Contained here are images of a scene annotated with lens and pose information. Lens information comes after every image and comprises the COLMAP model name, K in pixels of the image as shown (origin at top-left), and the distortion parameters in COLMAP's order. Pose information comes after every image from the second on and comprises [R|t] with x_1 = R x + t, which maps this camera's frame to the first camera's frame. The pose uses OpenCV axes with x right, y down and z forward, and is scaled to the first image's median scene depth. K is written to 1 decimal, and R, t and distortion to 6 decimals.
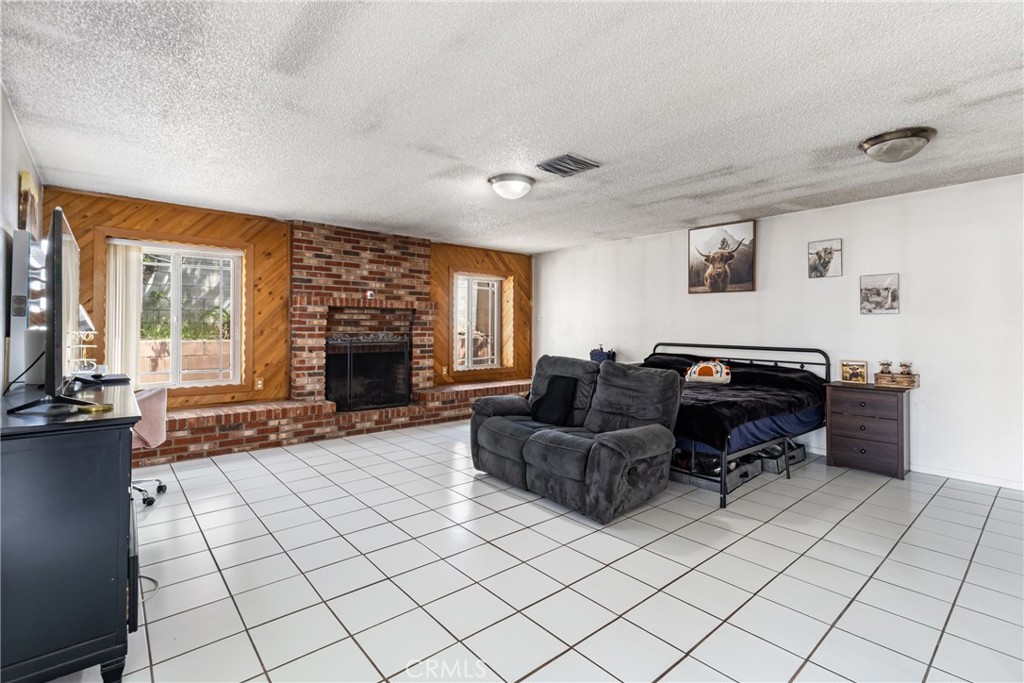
lens RADIAL K [[475.2, 0, 525.6], [0, 475.2, 322.9], [0, 0, 1]] dist [0.003103, 0.000089]
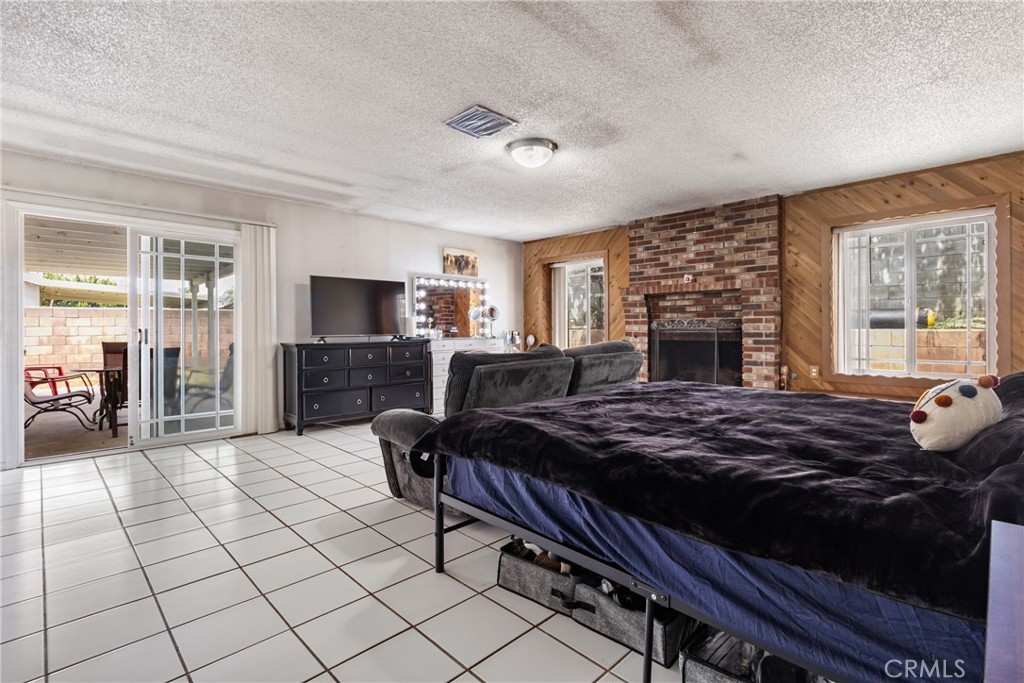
lens RADIAL K [[475.2, 0, 511.8], [0, 475.2, 333.2], [0, 0, 1]] dist [0.003103, 0.000089]
pose [[0.055845, 0.005214, -0.998426, 0.581834], [0.015643, 0.999859, 0.006097, 0.036747], [0.998317, -0.015959, 0.055755, 0.588368]]
